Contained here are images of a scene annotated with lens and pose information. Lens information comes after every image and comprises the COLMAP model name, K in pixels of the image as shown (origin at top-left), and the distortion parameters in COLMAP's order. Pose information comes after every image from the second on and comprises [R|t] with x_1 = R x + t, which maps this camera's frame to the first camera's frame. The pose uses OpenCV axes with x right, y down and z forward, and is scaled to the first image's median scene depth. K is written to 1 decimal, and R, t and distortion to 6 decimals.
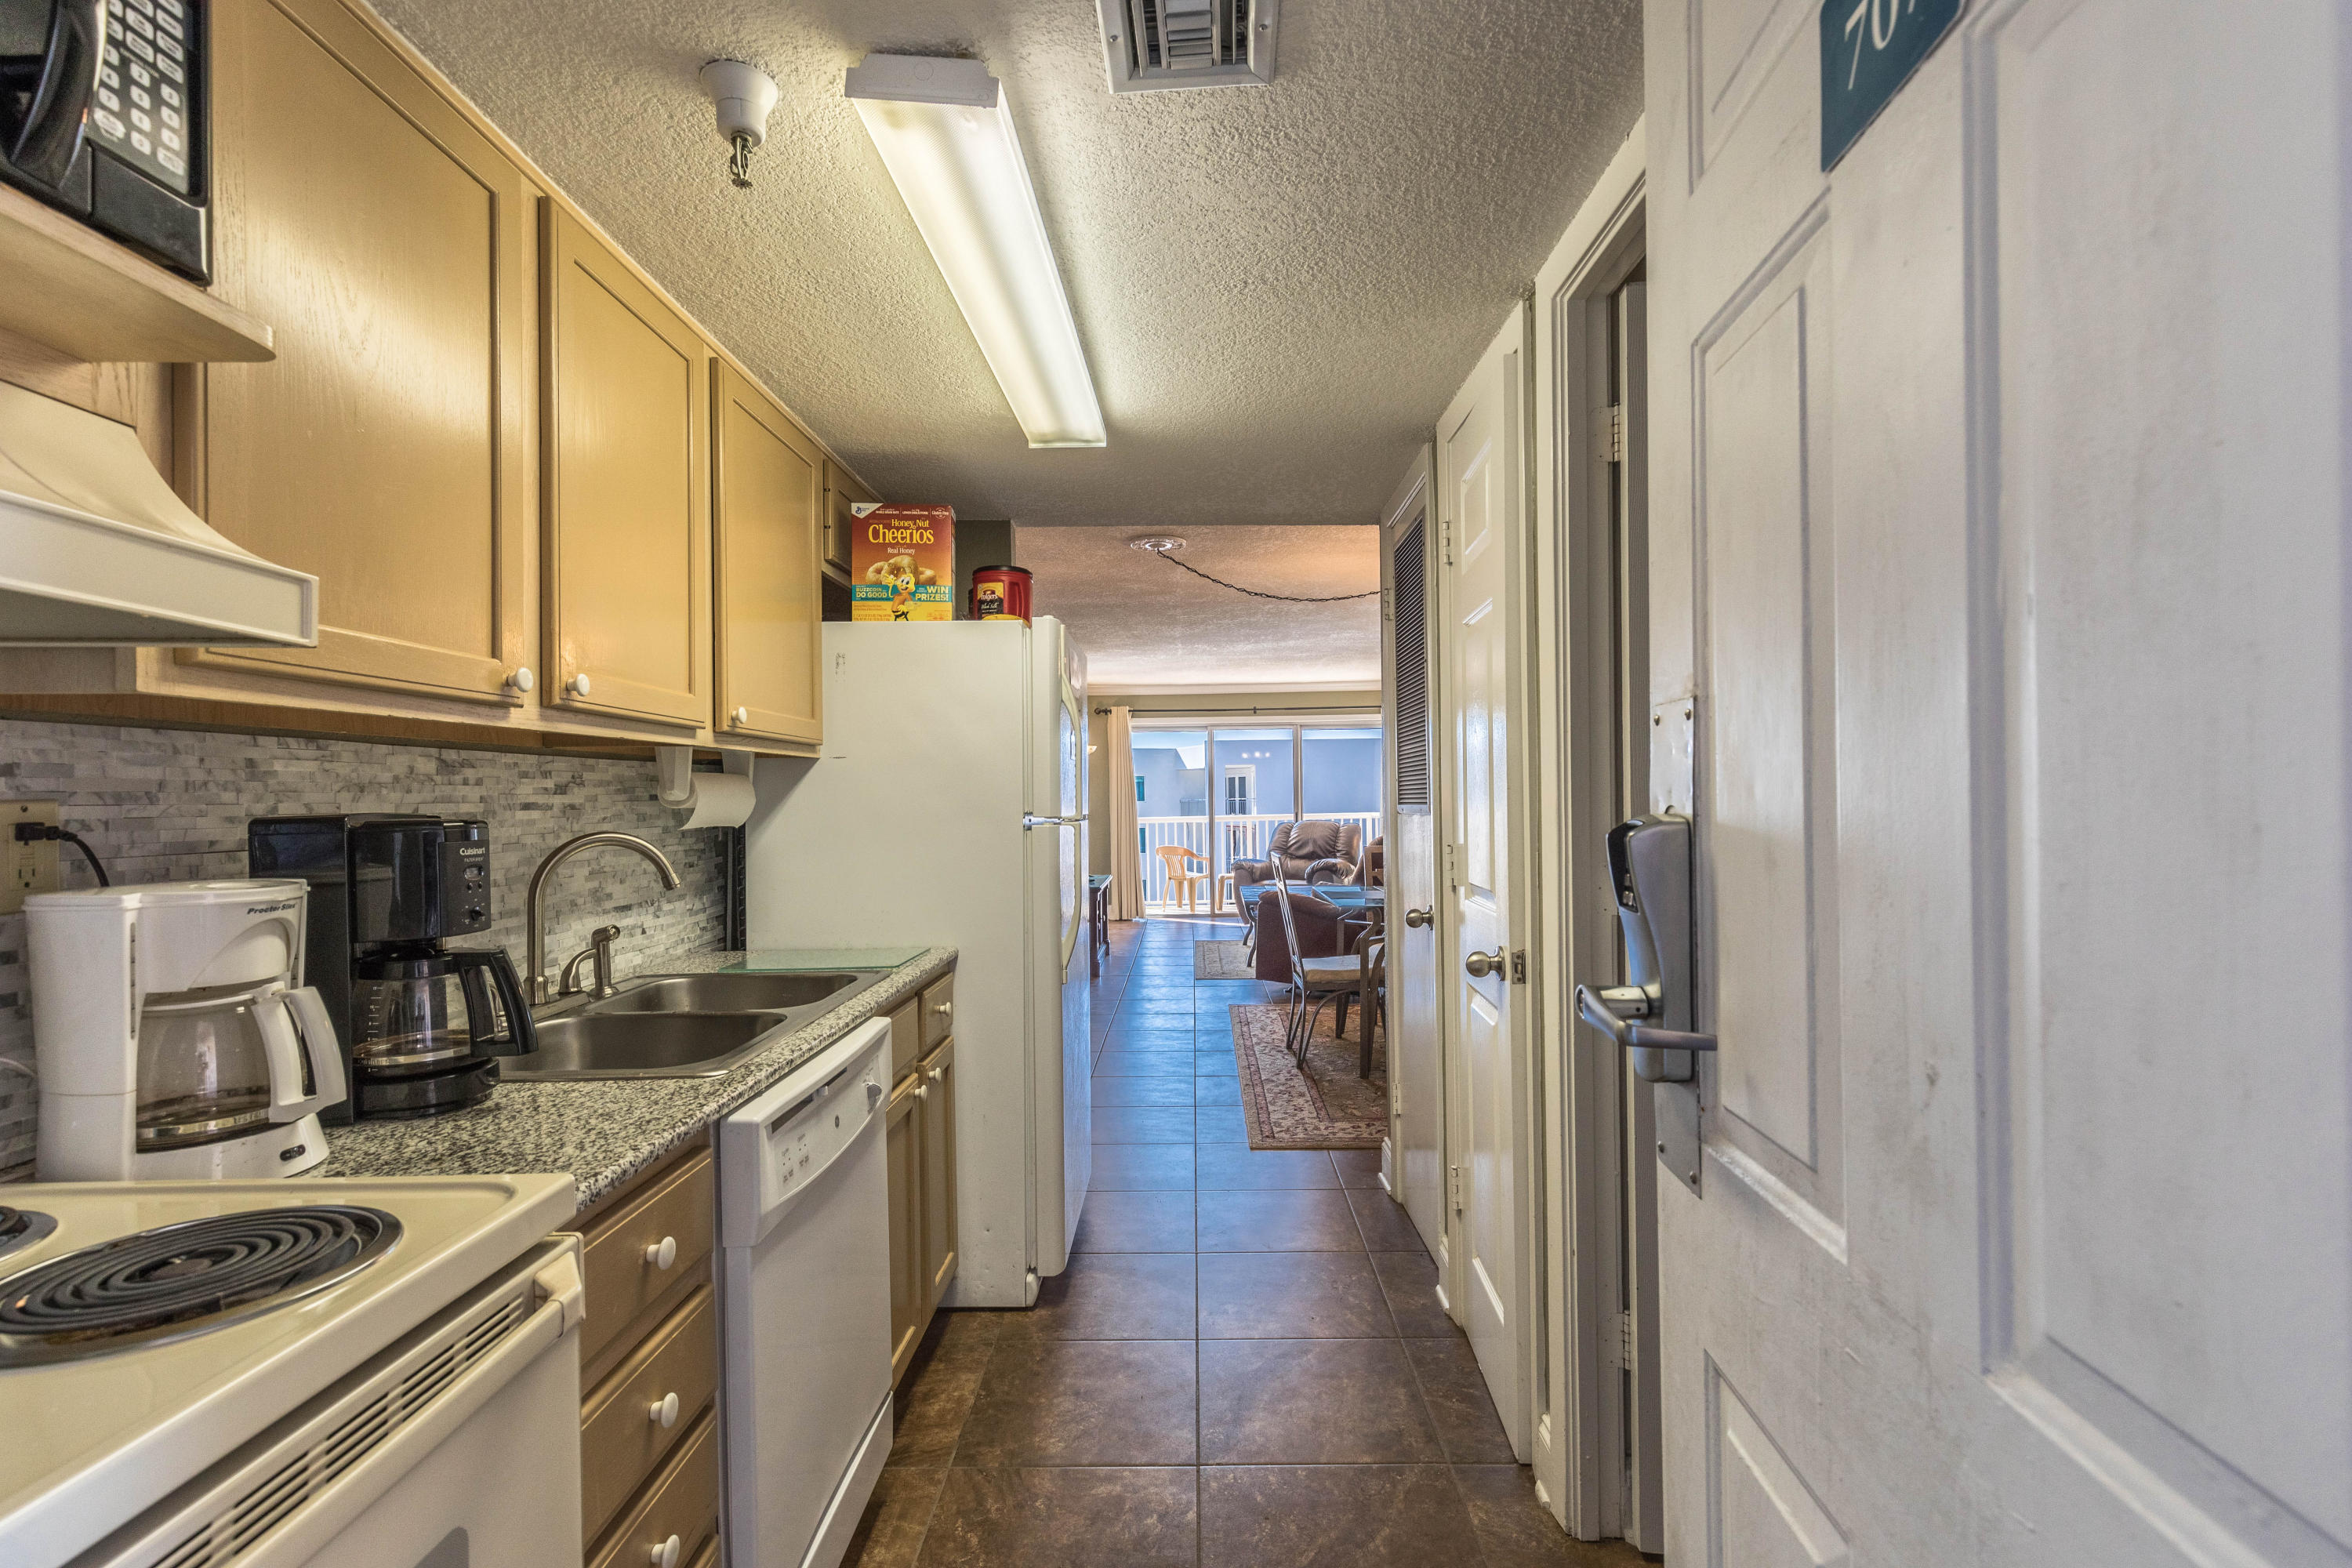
lens RADIAL K [[1071.3, 0, 1181.3], [0, 1071.3, 801.6], [0, 0, 1]] dist [0.008655, -0.001434]
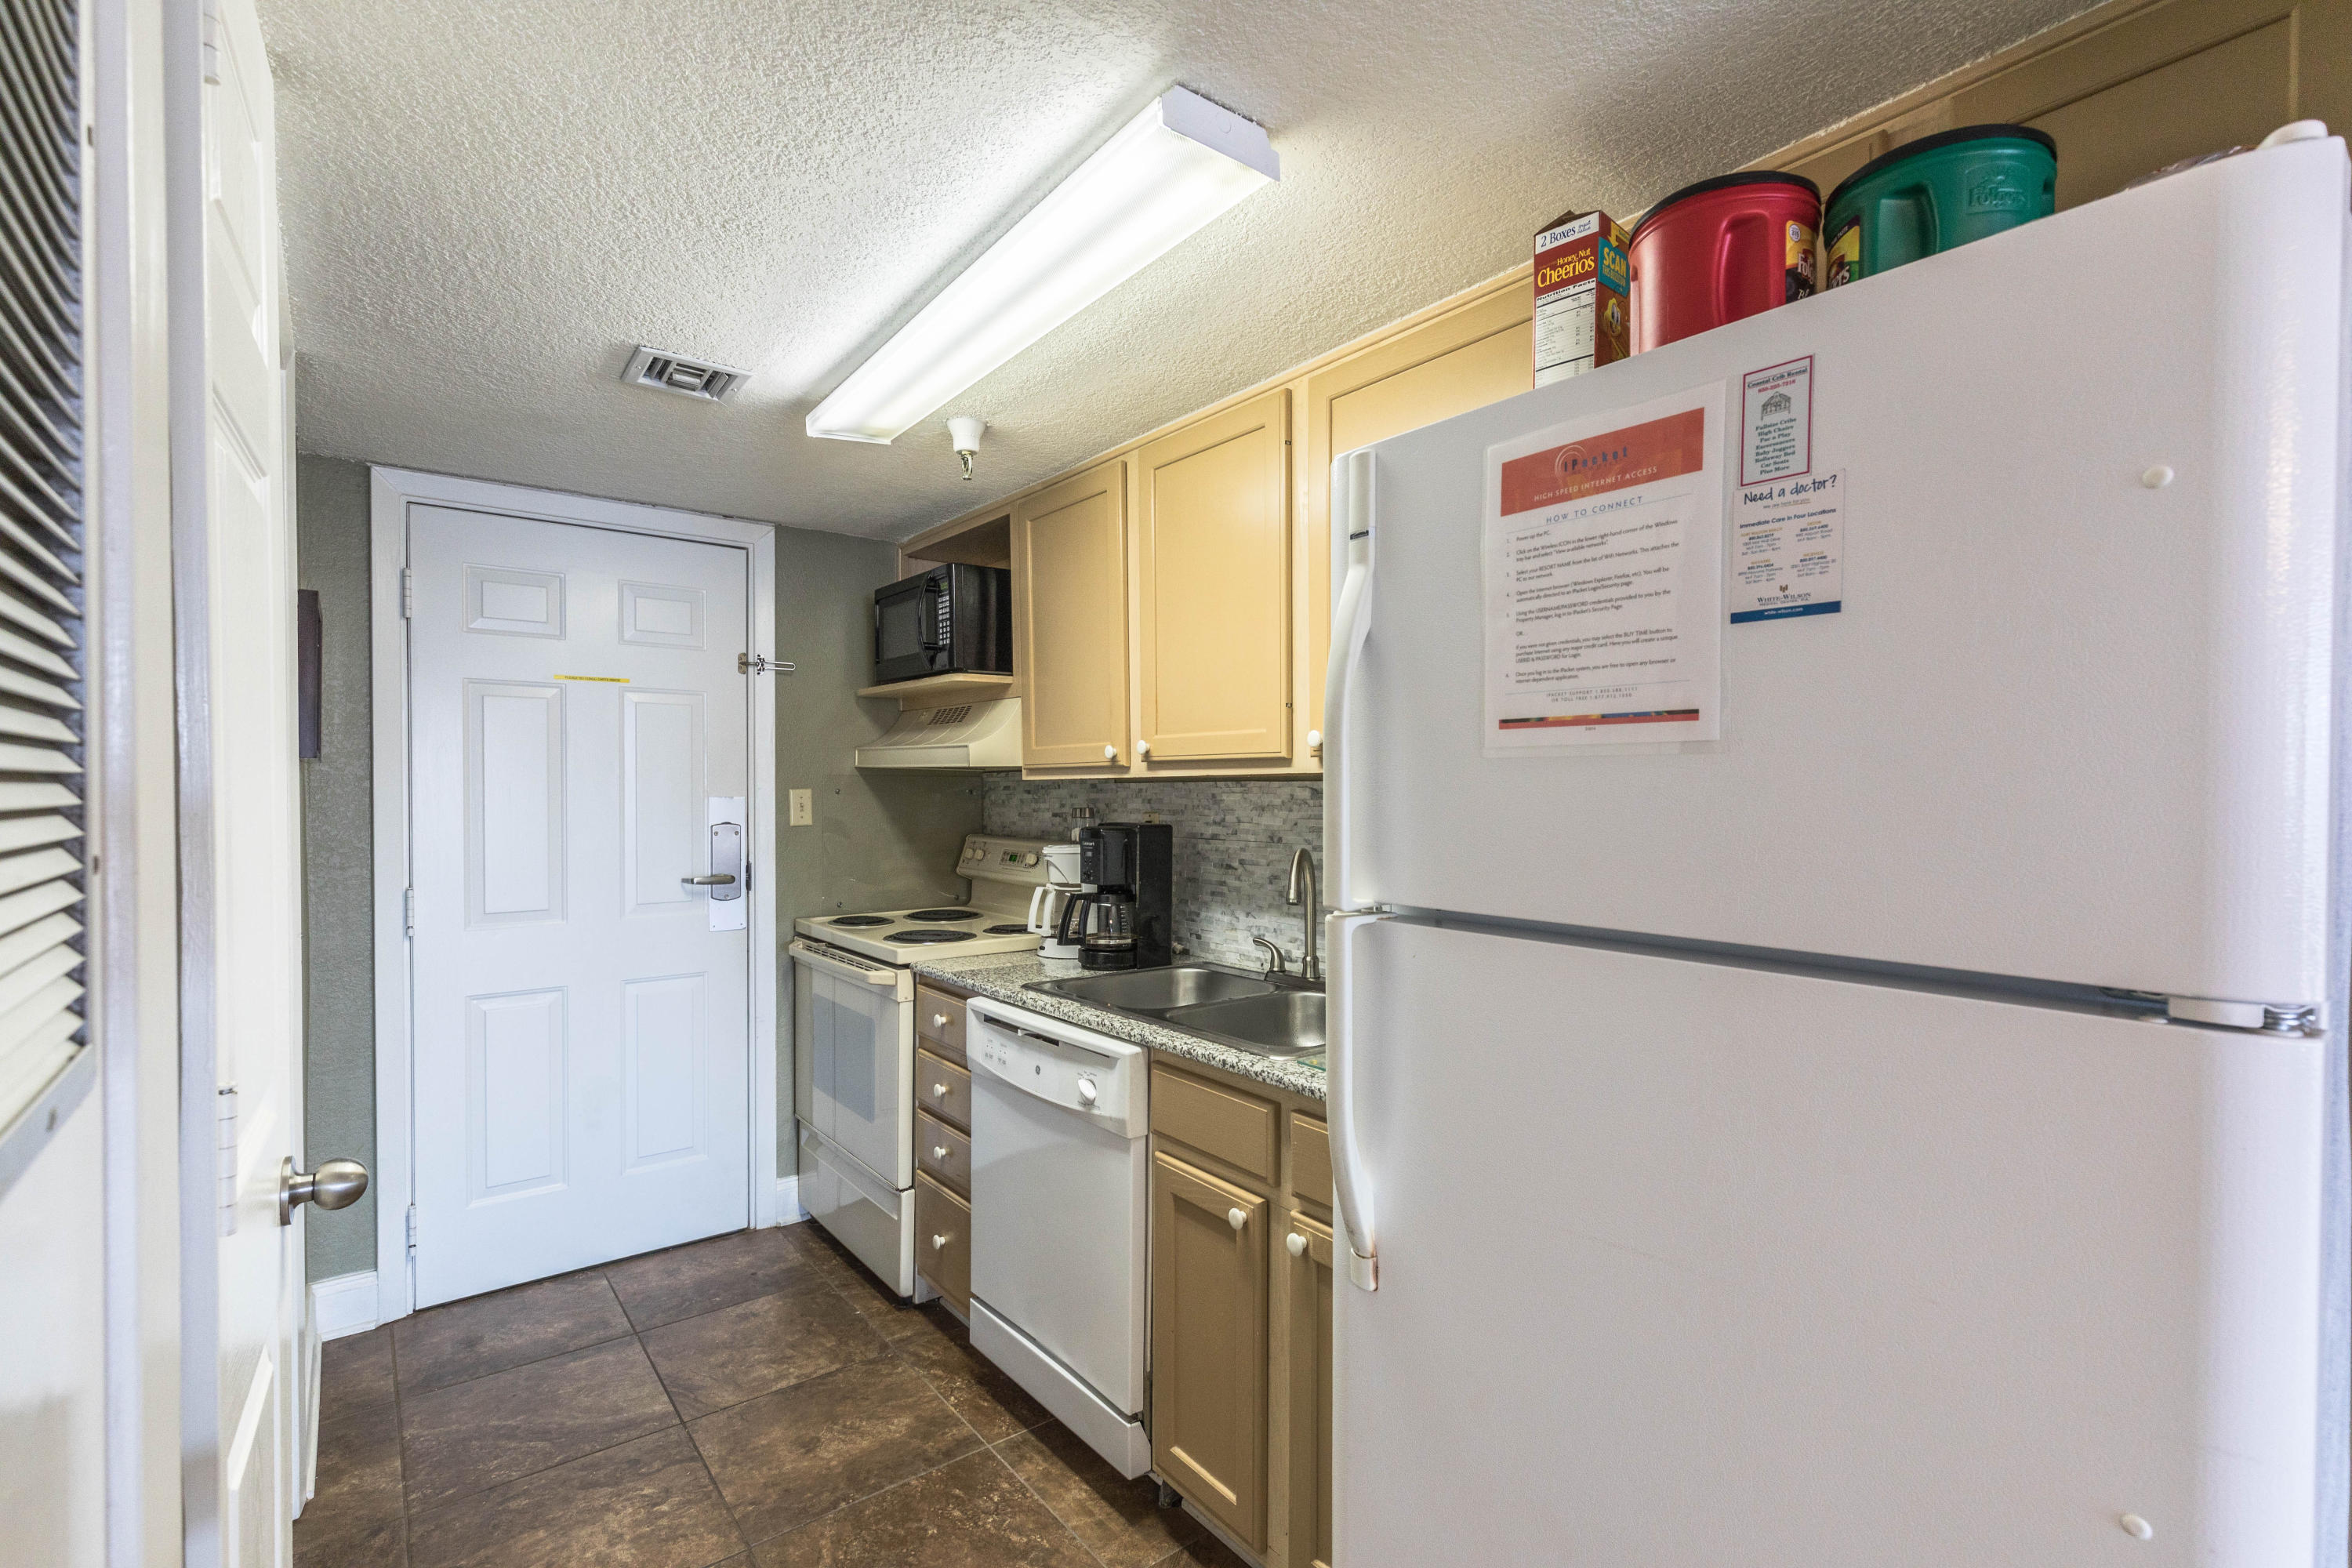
lens RADIAL K [[1053.9, 0, 1173.7], [0, 1053.9, 802.7], [0, 0, 1]] dist [0.009286, -0.001747]
pose [[-0.782355, 0.021868, -0.622449, 0.303581], [0.009855, 0.999693, 0.022734, -0.050389], [0.622755, 0.011652, -0.782330, 1.834387]]
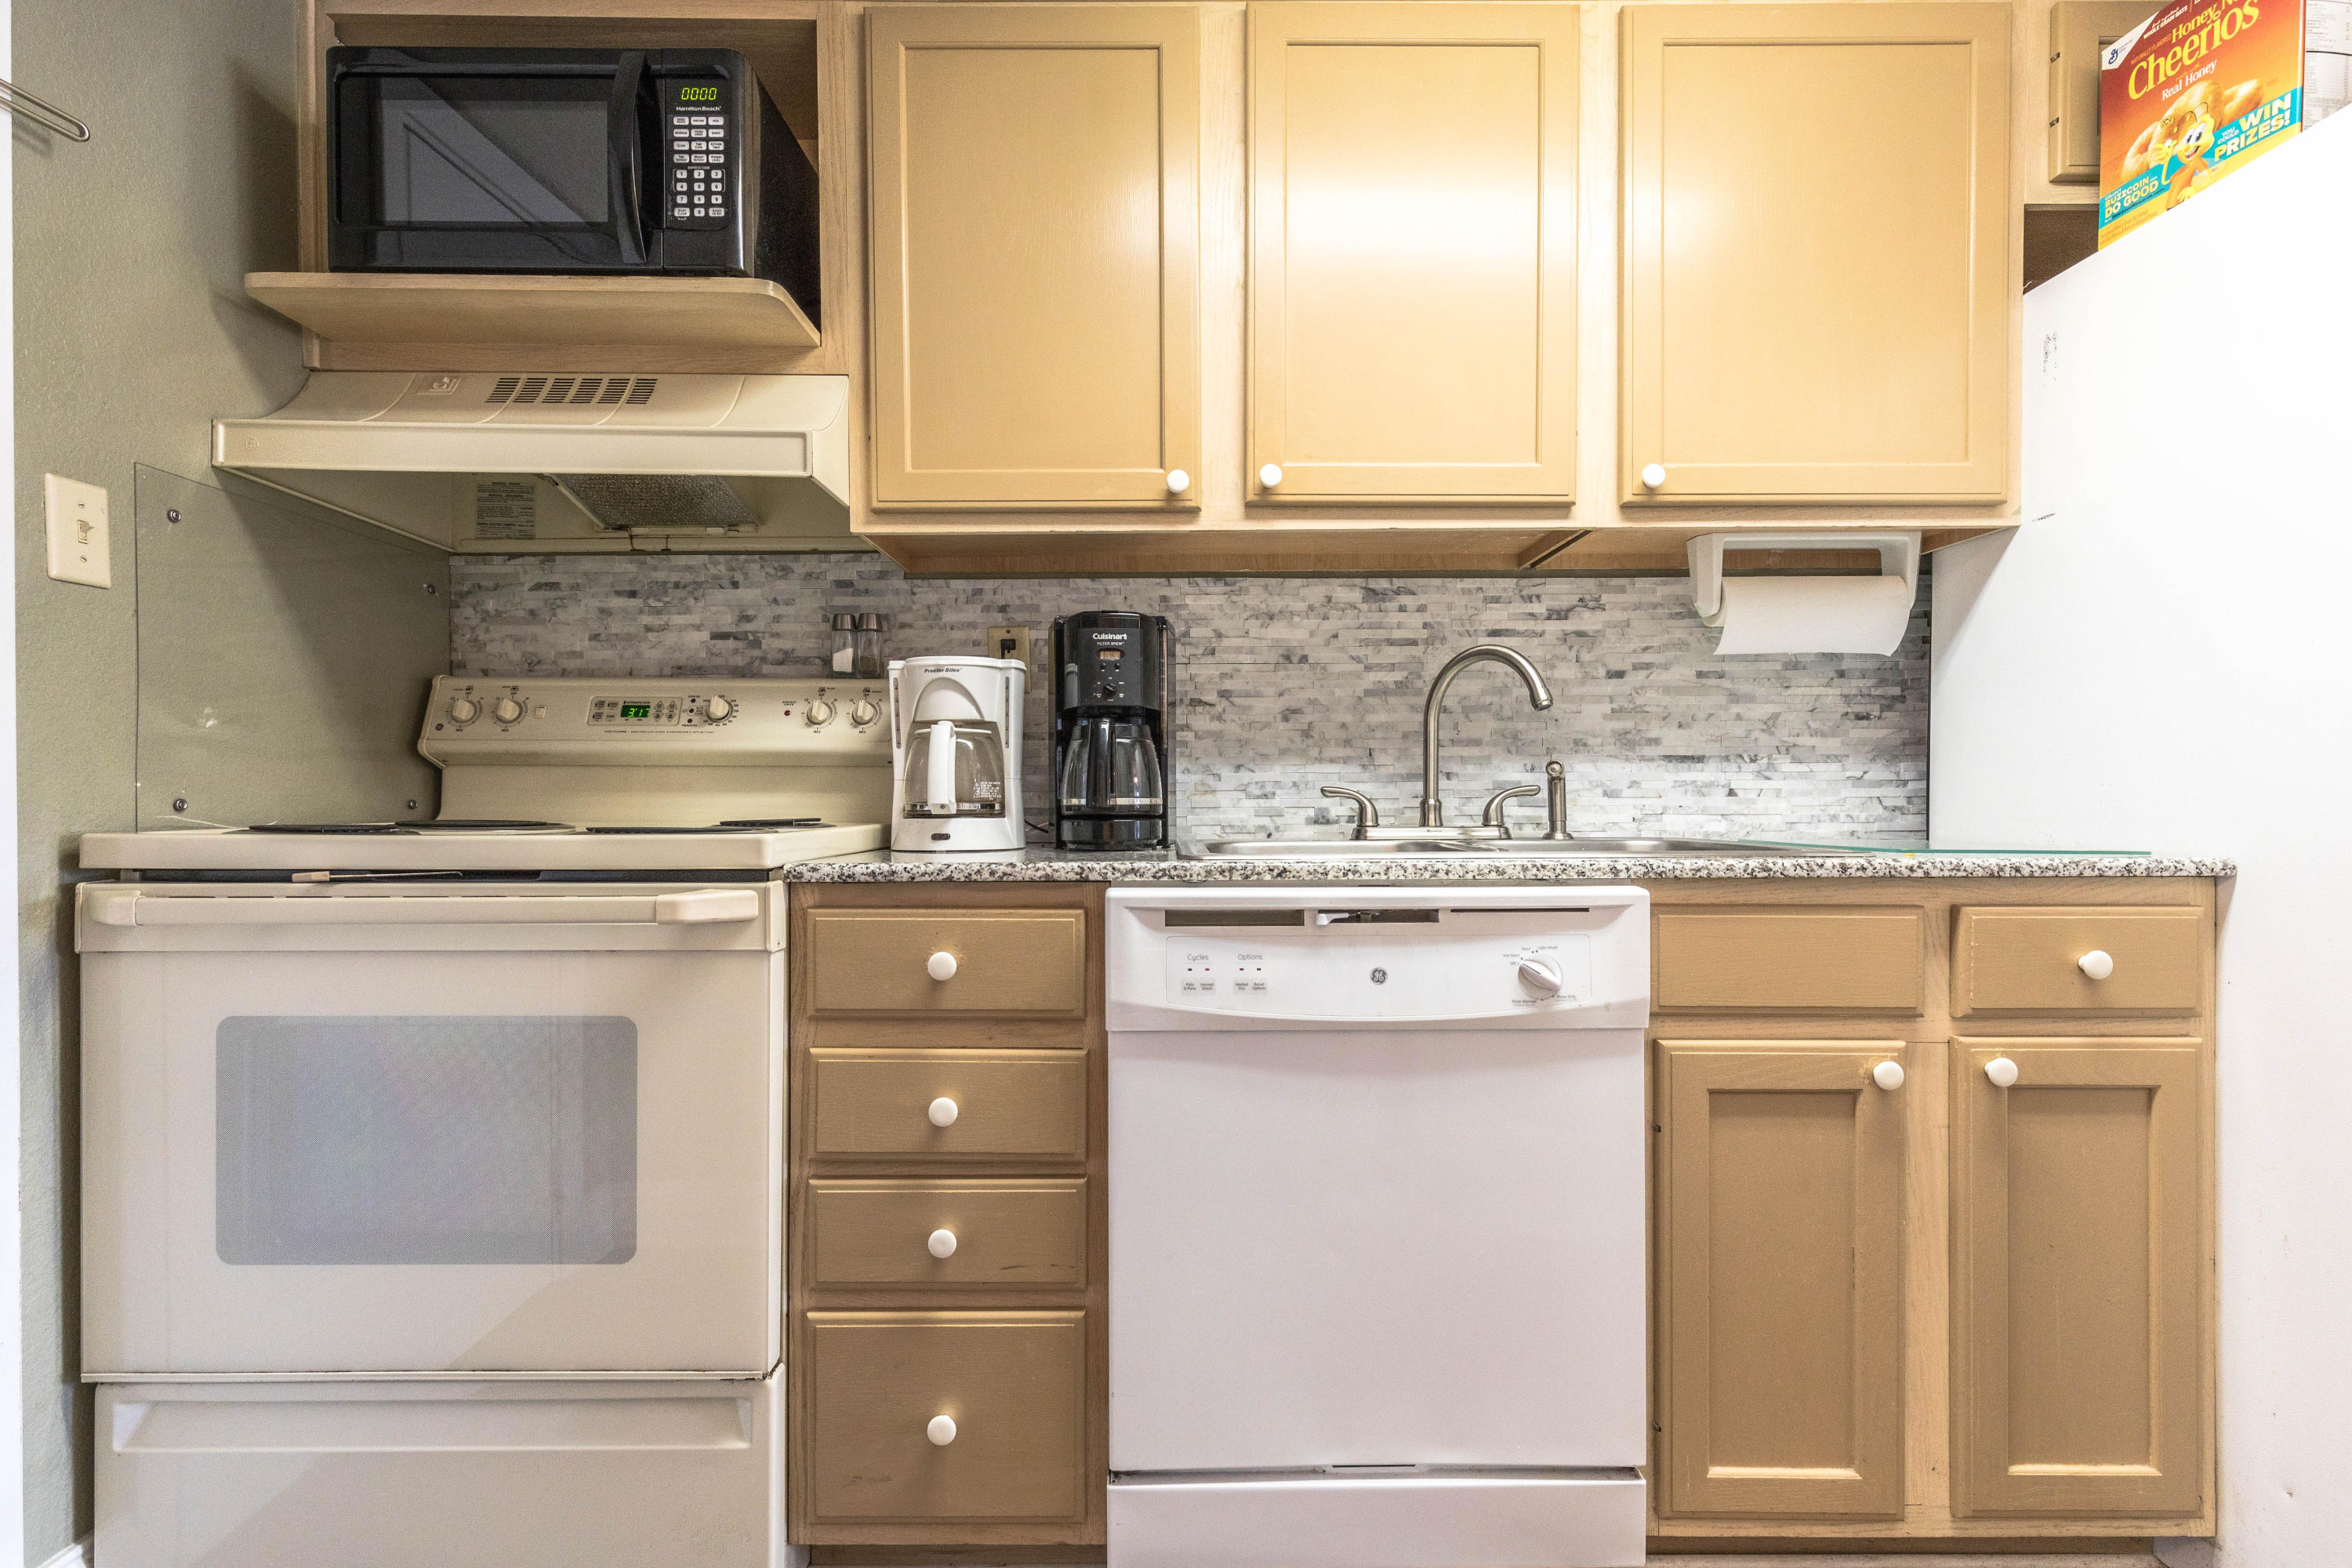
lens RADIAL K [[1075.4, 0, 1182.8], [0, 1075.4, 804.3], [0, 0, 1]] dist [0.000153, -0.001840]
pose [[0.010638, 0.020653, -0.999730, 0.359824], [-0.000228, 0.999787, 0.020652, 0.143063], [0.999943, 0.000008, 0.010641, 0.745098]]
